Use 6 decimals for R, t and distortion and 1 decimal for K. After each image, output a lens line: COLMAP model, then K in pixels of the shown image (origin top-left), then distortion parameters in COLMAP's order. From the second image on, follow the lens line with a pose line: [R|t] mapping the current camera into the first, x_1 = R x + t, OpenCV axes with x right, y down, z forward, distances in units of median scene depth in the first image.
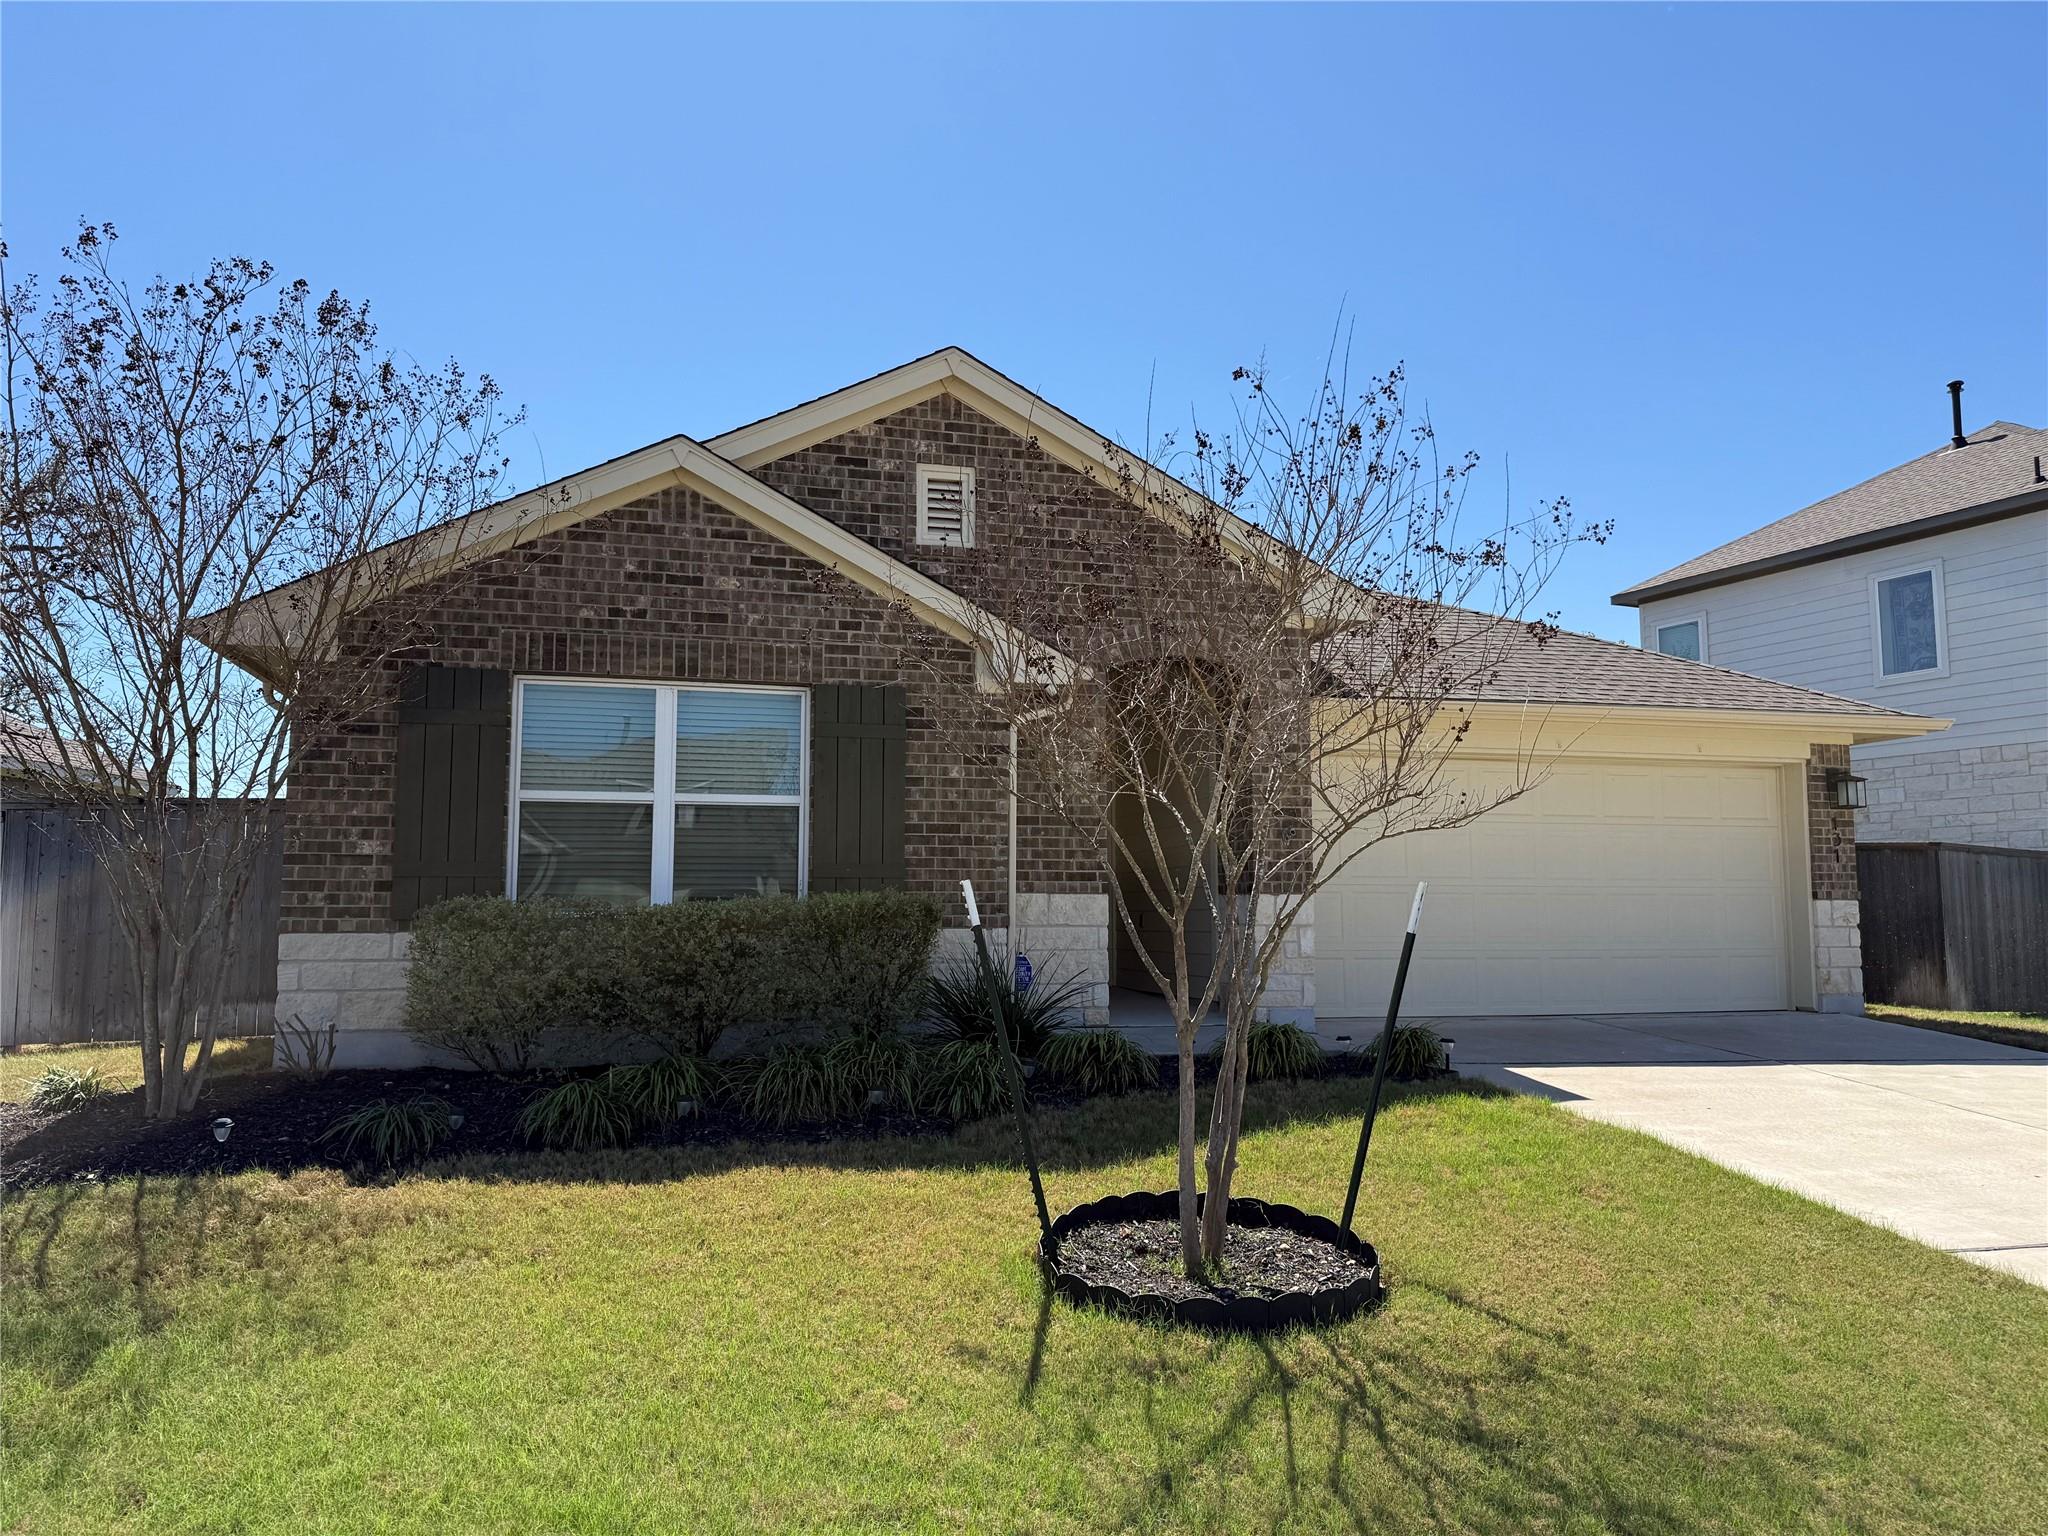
lens RADIAL K [[1445.3, 0, 1034.6], [0, 1445.3, 778.8], [0, 0, 1]] dist [0.126063, -0.179292]
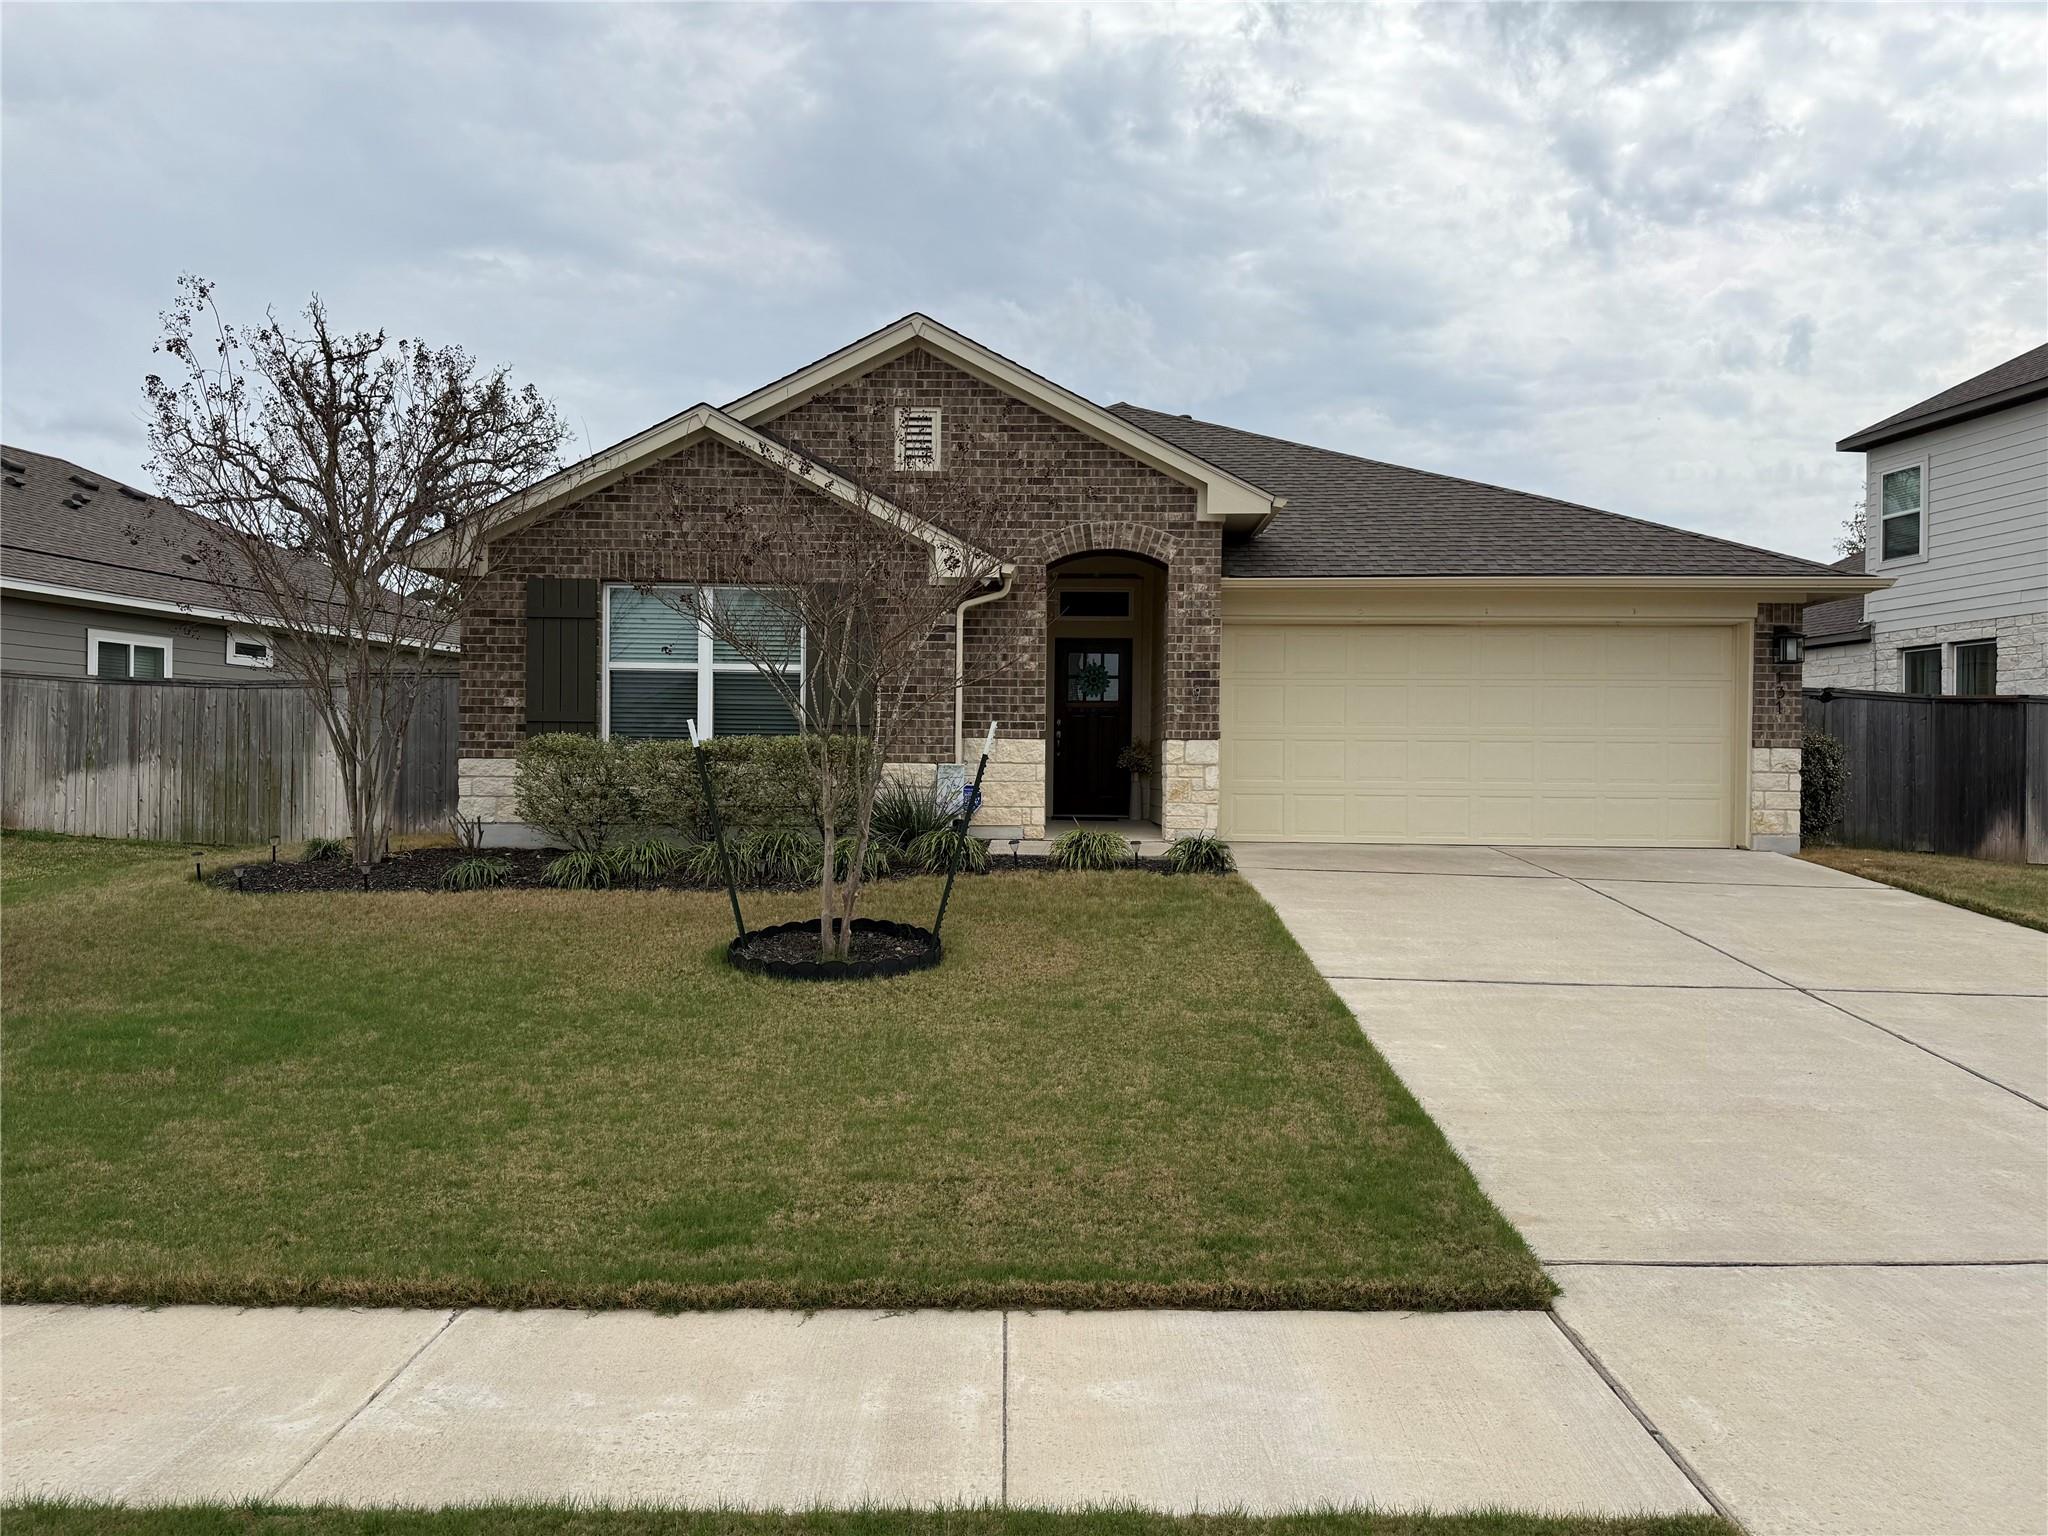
lens RADIAL K [[1445.3, 0, 1034.6], [0, 1445.3, 778.8], [0, 0, 1]] dist [0.126063, -0.179292]
pose [[0.958919, 0.012498, -0.283403, 0.430307], [0.014697, 0.995499, 0.093630, -0.006395], [0.283298, -0.093949, 0.954419, -0.248419]]
